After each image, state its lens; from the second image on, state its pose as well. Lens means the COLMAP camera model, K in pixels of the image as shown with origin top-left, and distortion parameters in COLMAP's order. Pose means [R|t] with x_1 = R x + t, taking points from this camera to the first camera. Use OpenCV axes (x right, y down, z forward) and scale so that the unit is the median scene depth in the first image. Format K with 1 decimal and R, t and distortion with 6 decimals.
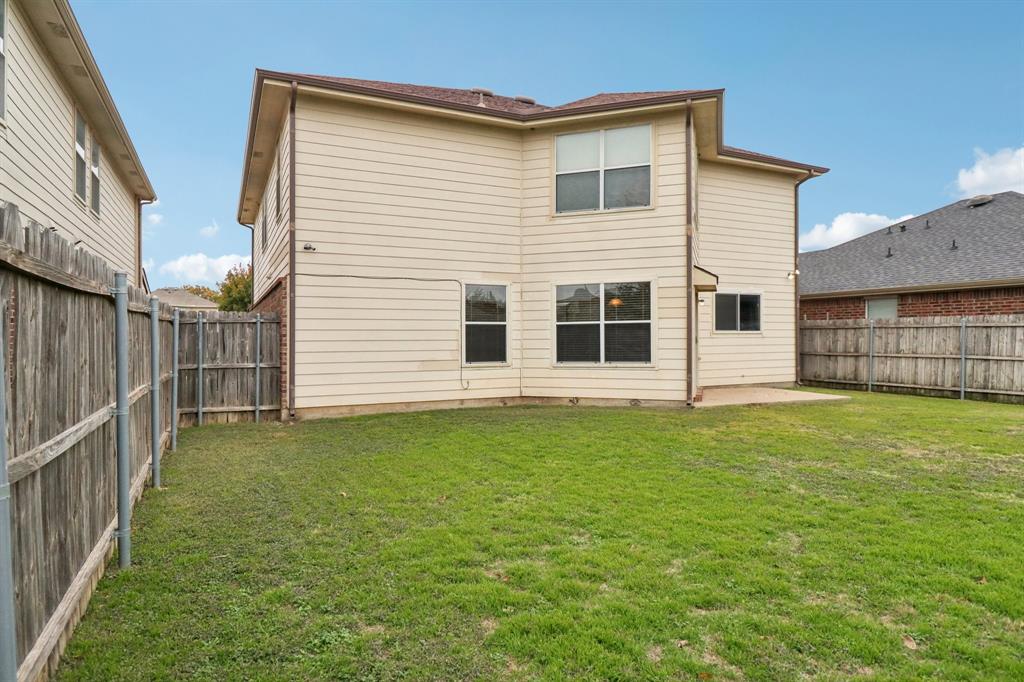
lens RADIAL K [[583.6, 0, 512.0], [0, 583.6, 341.0], [0, 0, 1]] dist [-0.000697, -0.000001]
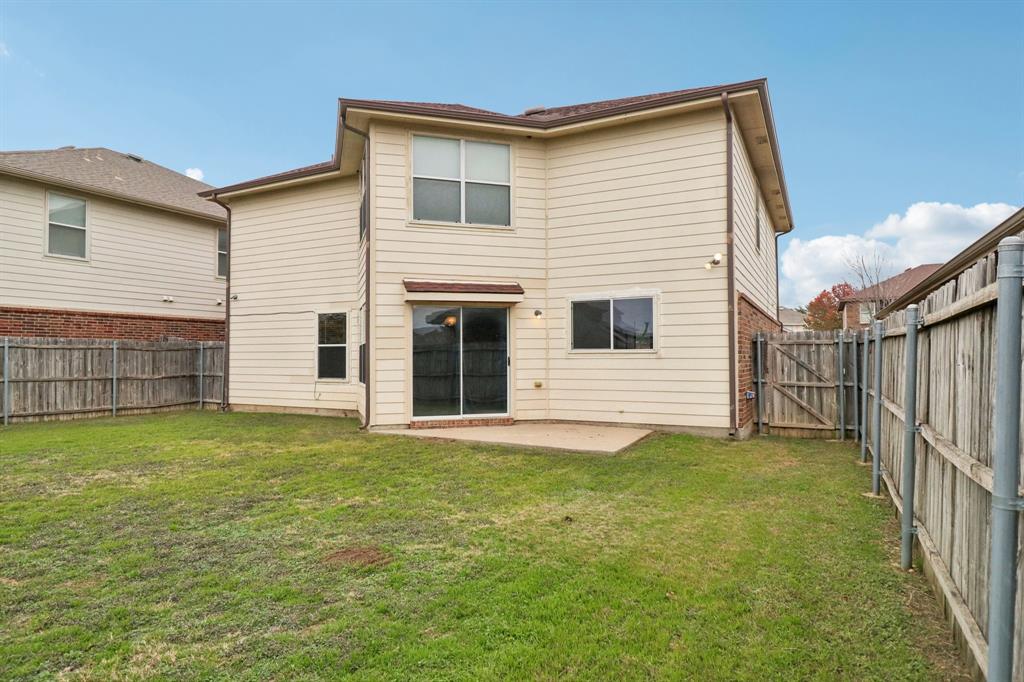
lens RADIAL K [[604.0, 0, 512.0], [0, 604.0, 341.0], [0, 0, 1]] dist [-0.001705, -0.000497]
pose [[0.598660, -0.018016, -0.800801, 1.144543], [-0.005367, 0.999634, -0.026501, -0.008713], [0.800986, 0.020162, 0.598344, 0.553077]]
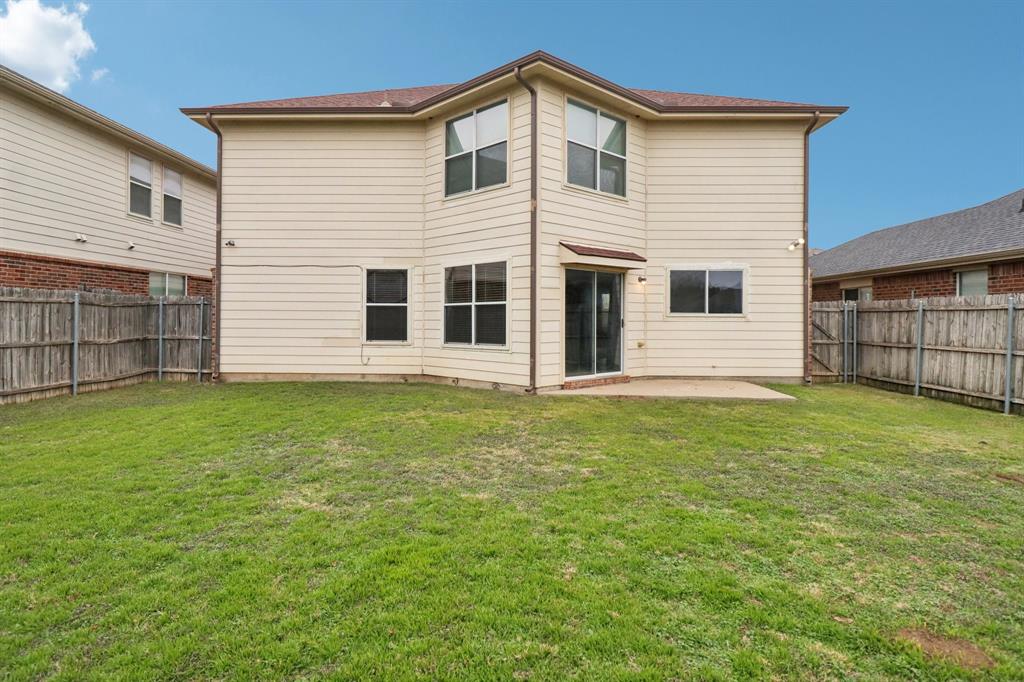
lens RADIAL K [[593.5, 0, 514.4], [0, 593.5, 320.3], [0, 0, 1]] dist [-0.000970, 0.000165]
pose [[0.894864, 0.011400, -0.446192, 0.650689], [-0.013349, 0.999910, -0.001224, -0.003057], [0.446138, 0.007051, 0.894936, 0.121550]]
